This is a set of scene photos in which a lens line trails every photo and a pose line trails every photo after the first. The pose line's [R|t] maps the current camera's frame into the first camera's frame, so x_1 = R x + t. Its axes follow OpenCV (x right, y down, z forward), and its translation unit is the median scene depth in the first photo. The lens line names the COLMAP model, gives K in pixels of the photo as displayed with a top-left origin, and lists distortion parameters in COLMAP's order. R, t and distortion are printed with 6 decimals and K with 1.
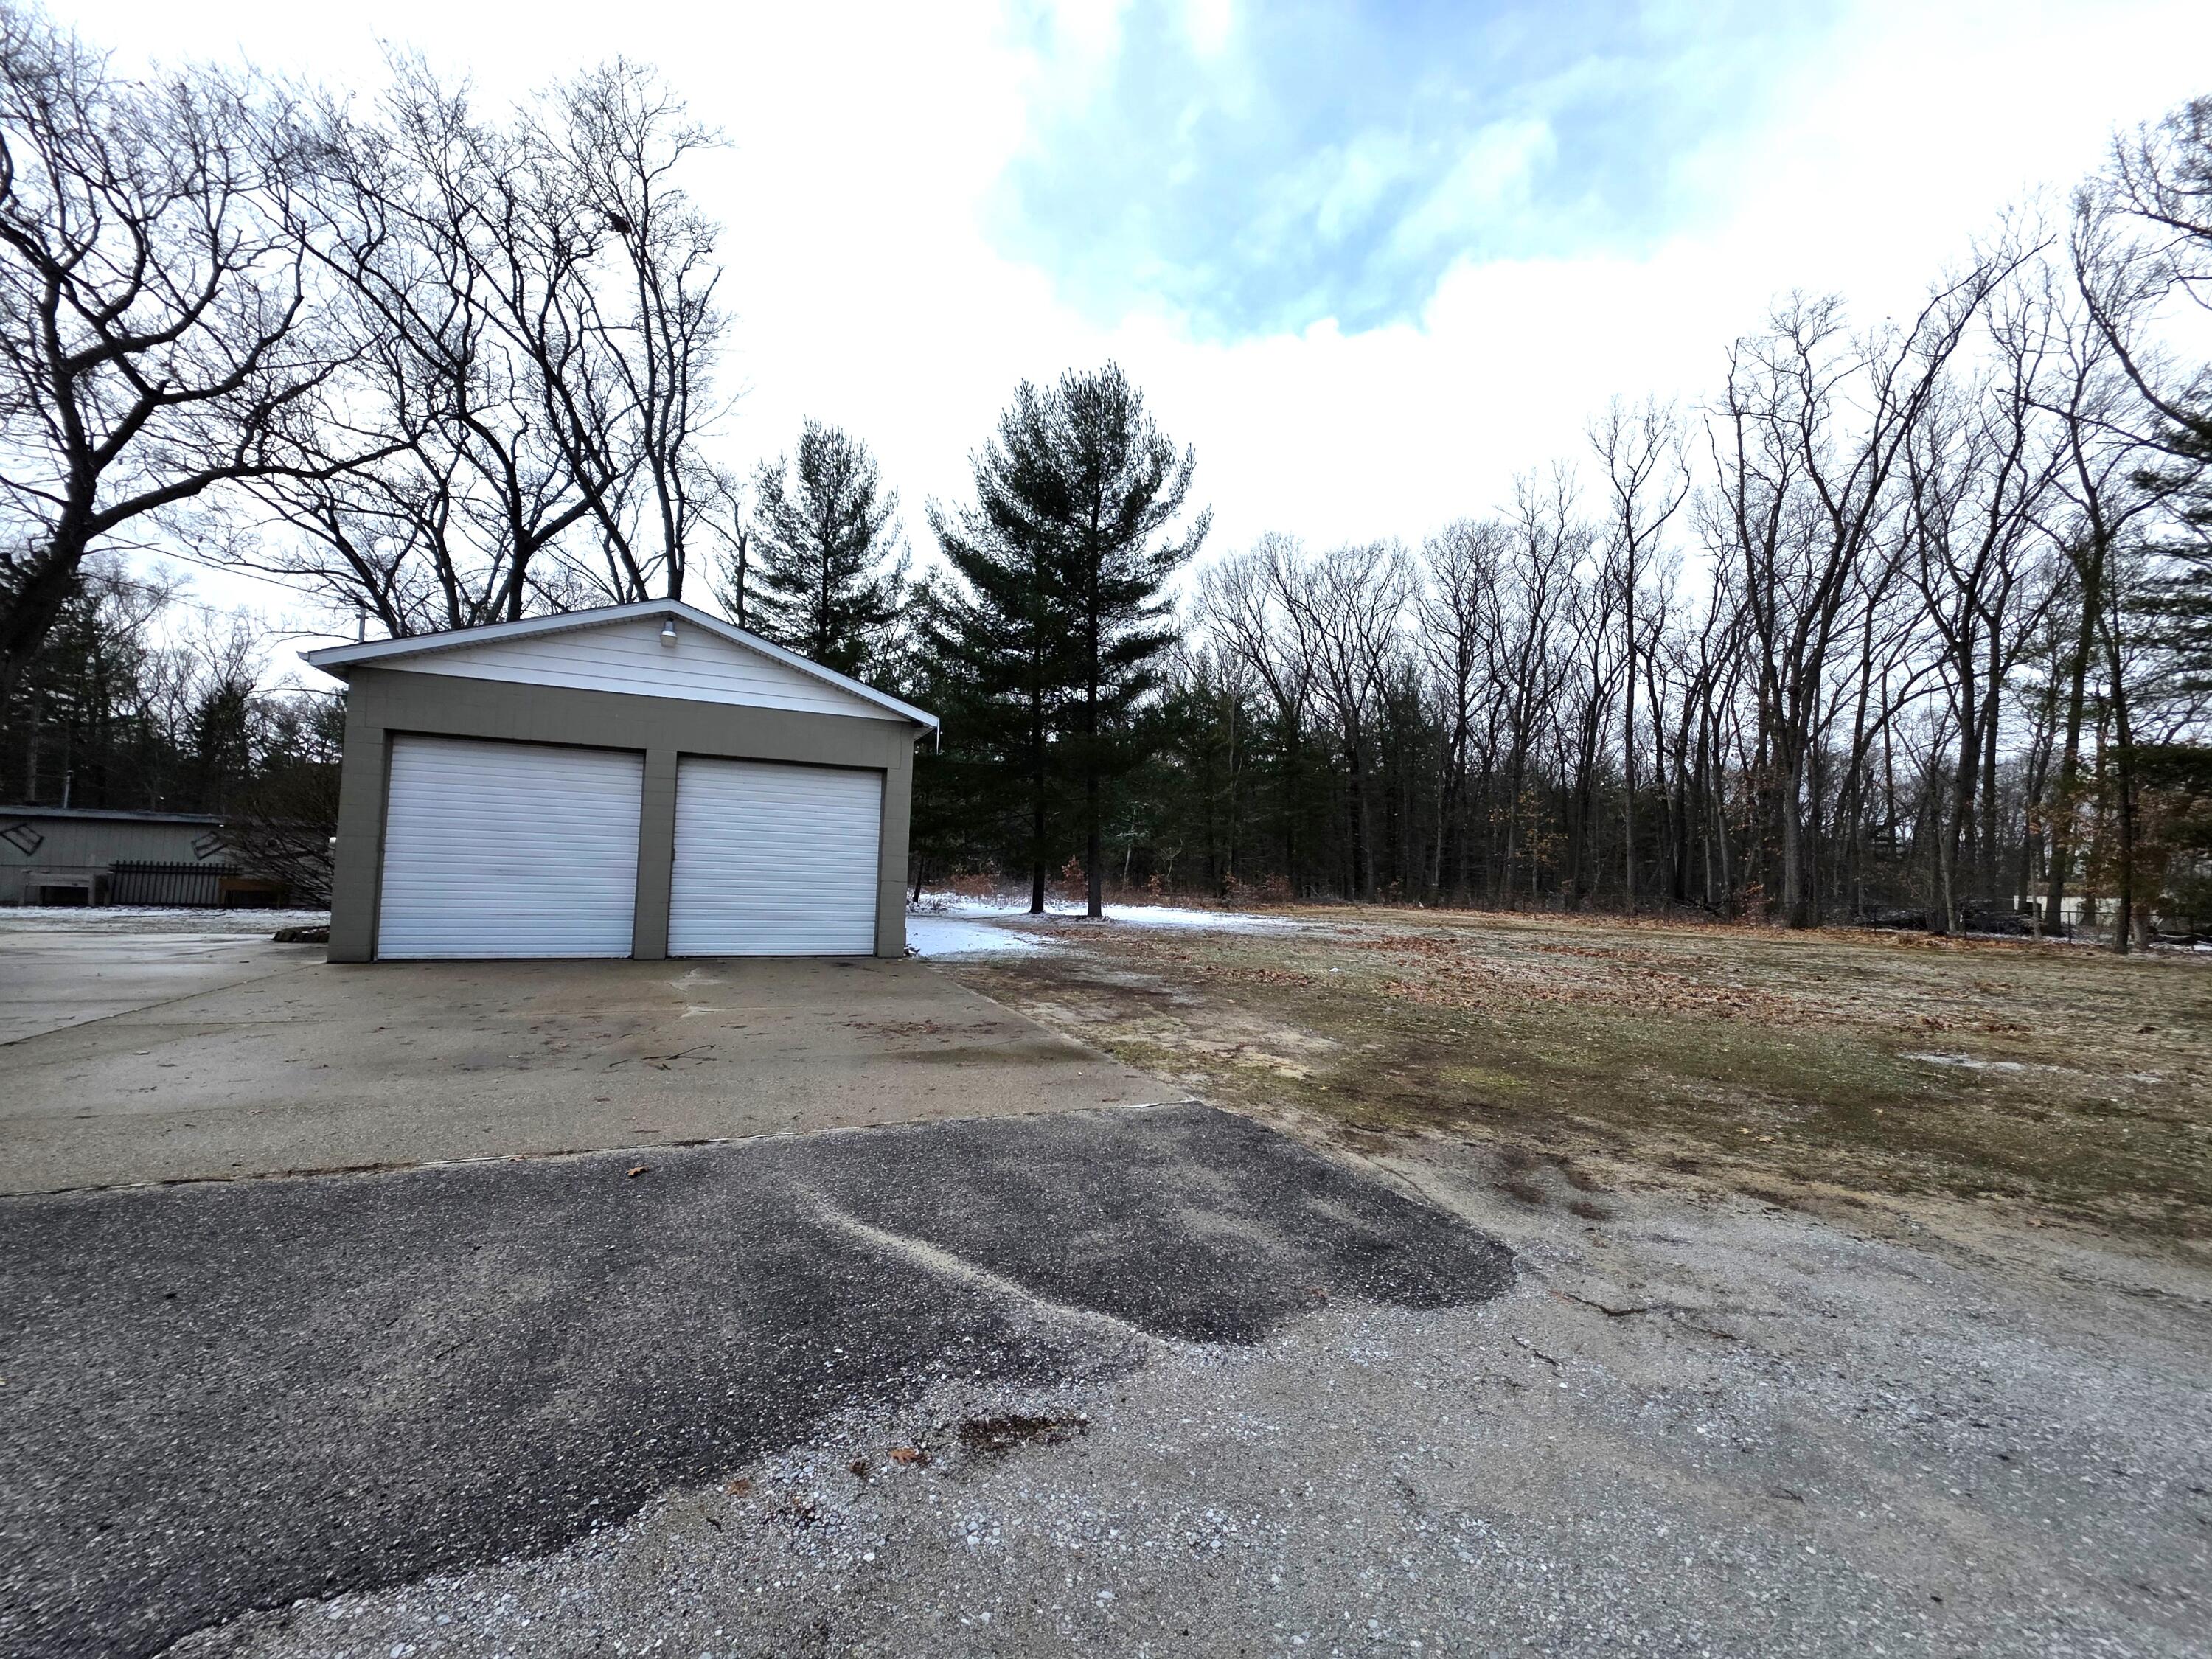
lens RADIAL K [[891.8, 0, 1105.1], [0, 891.8, 841.0], [0, 0, 1]] dist [-0.003850, 0.000258]
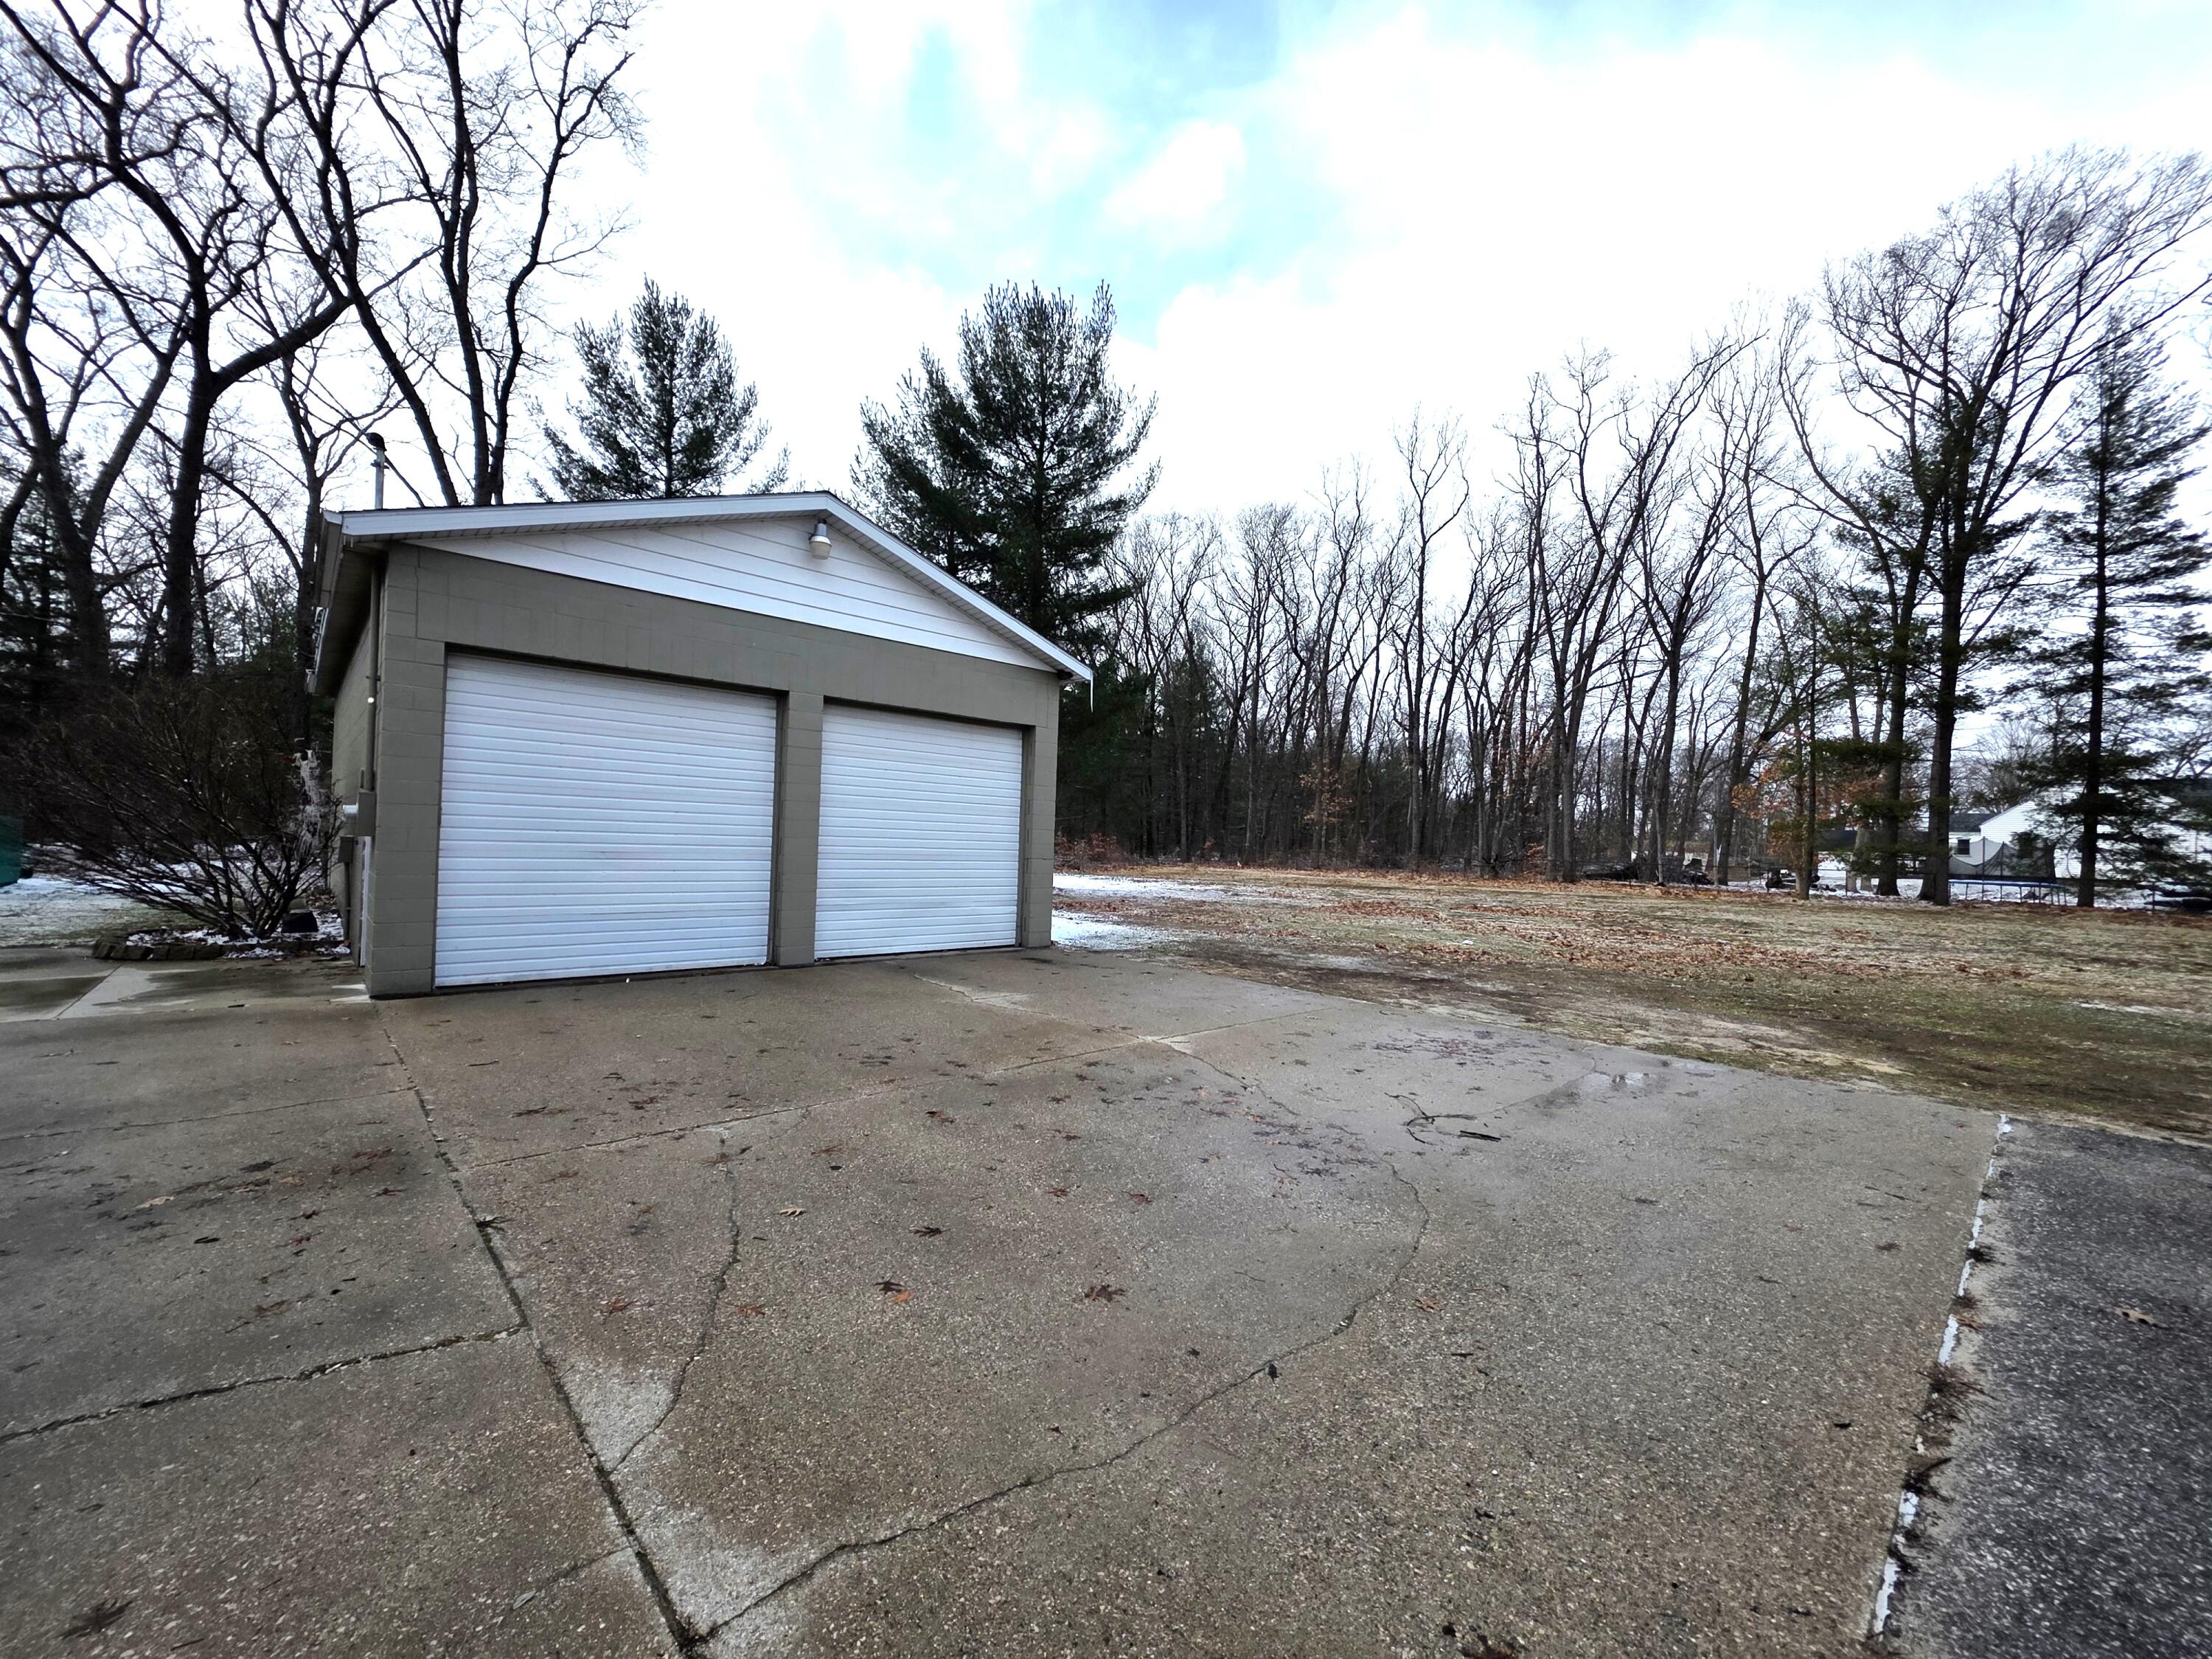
lens RADIAL K [[891.8, 0, 1104.4], [0, 891.8, 830.6], [0, 0, 1]] dist [-0.003850, 0.000258]
pose [[0.945989, 0.004024, 0.324173, -0.467765], [-0.016957, 0.999168, 0.037082, -0.015517], [-0.323755, -0.040576, 0.945271, 0.172238]]
